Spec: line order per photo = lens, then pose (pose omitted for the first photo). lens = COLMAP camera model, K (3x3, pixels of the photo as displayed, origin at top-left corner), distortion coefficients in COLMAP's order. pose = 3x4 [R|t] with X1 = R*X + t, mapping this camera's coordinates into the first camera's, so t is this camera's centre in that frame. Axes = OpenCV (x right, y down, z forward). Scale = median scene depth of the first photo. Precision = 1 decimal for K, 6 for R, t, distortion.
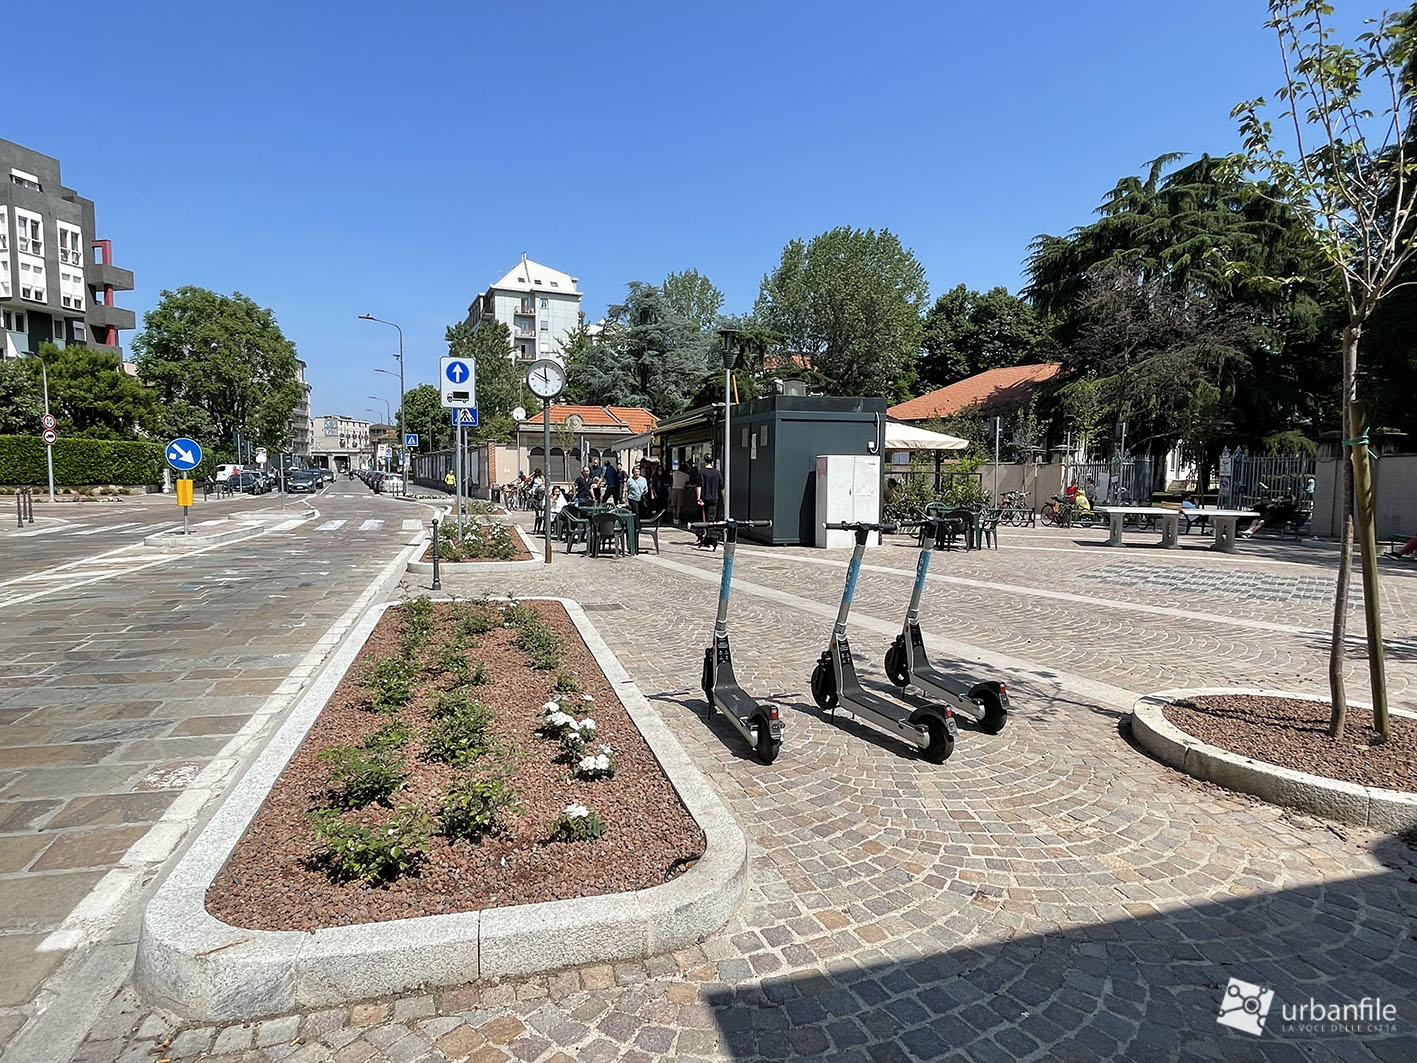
lens RADIAL K [[781.5, 0, 704.1], [0, 781.5, 535.8], [0, 0, 1]] dist [-0.004093, 0.003413]
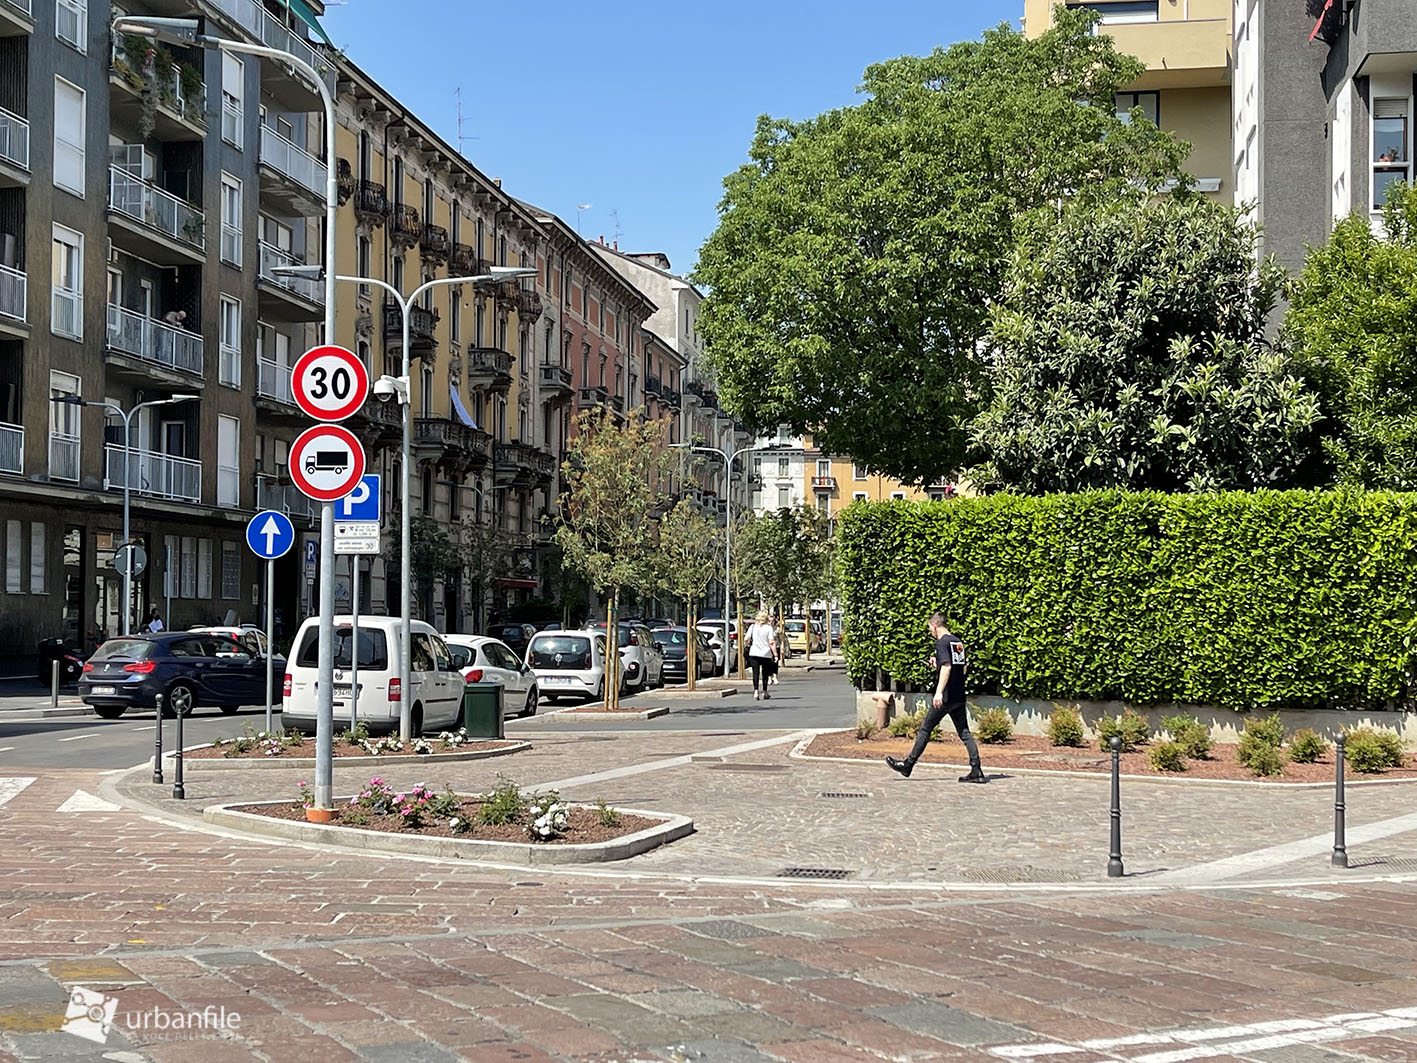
lens RADIAL K [[1996.4, 0, 693.5], [0, 1996.4, 528.1], [0, 0, 1]] dist [0.086214, 0.000000]
pose [[0.074602, -0.053908, -0.995755, -0.157132], [-0.084820, 0.994576, -0.060198, -0.039498], [0.993600, 0.088951, 0.069624, 0.465851]]
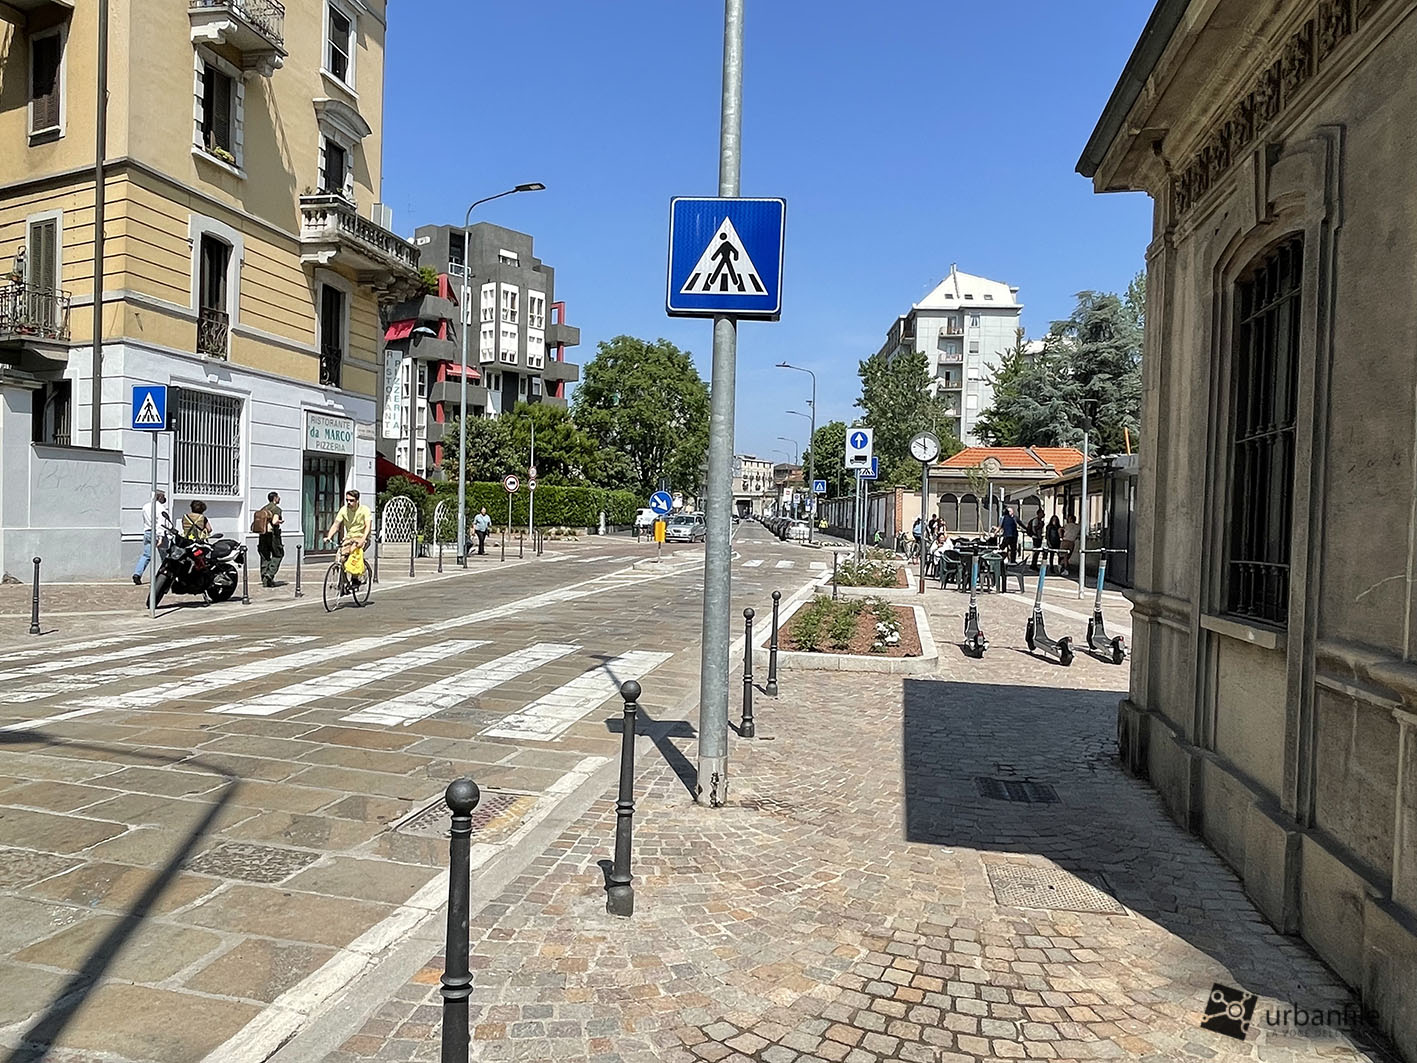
lens RADIAL K [[988.7, 0, 707.3], [0, 988.7, 538.9], [0, 0, 1]] dist [0.011237, 0.002311]
pose [[0.892822, 0.022724, -0.449836, 0.034830], [-0.050989, 0.997406, -0.050817, 0.007968], [0.447514, 0.068307, 0.891664, -0.096722]]
